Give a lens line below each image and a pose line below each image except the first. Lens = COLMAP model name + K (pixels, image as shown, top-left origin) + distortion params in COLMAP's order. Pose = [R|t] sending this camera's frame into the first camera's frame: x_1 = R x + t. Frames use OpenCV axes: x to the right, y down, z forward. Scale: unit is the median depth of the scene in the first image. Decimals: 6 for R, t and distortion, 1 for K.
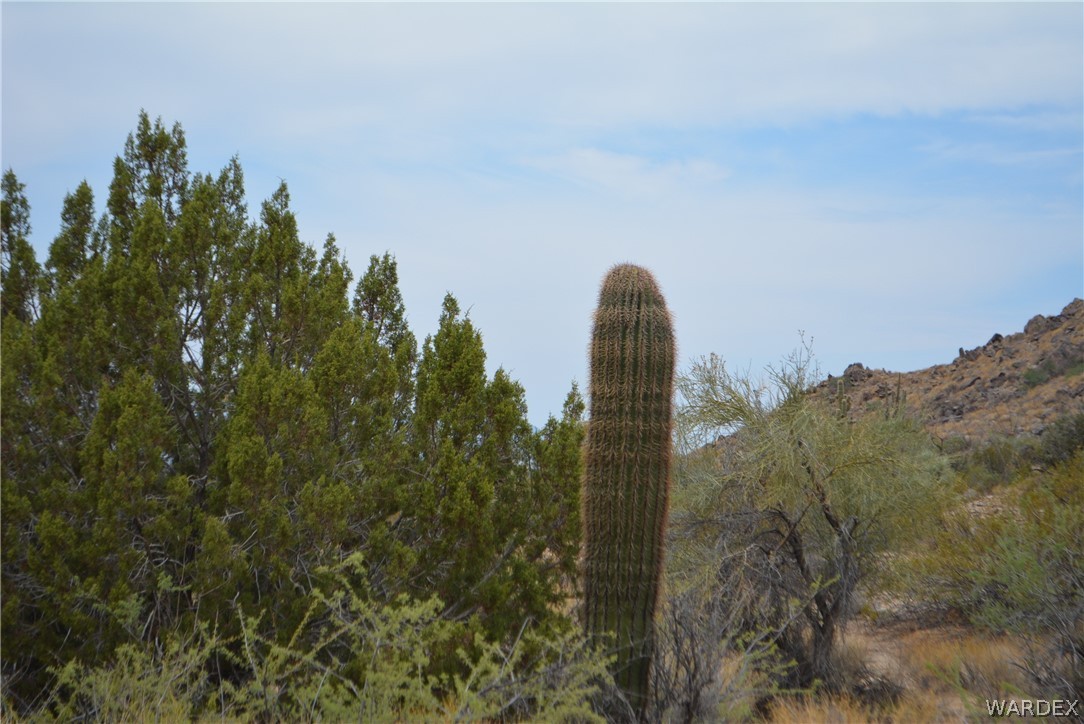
lens RADIAL K [[2529.0, 0, 542.0], [0, 2529.0, 360.1], [0, 0, 1]] dist [0.056522, 0.000000]
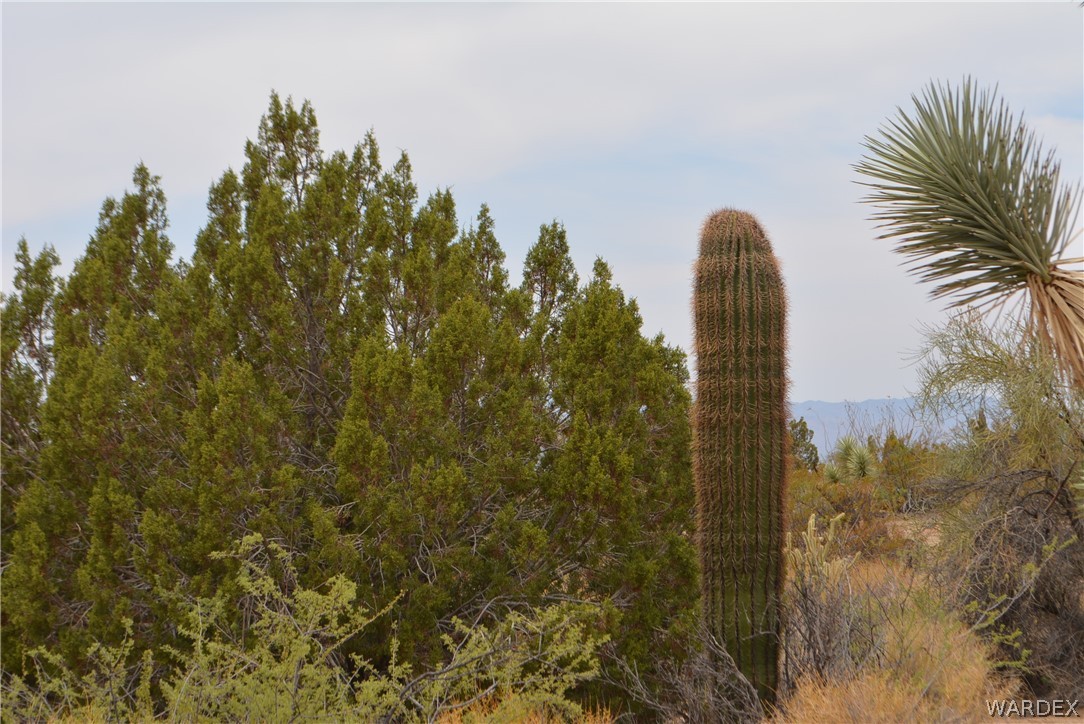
lens RADIAL K [[2529.0, 0, 550.5], [0, 2529.0, 360.2], [0, 0, 1]] dist [0.056522, 0.000000]
pose [[0.979504, -0.063063, -0.191297, 0.130520], [0.063780, 0.997961, -0.002408, 0.013653], [0.191059, -0.009842, 0.981529, 0.074489]]
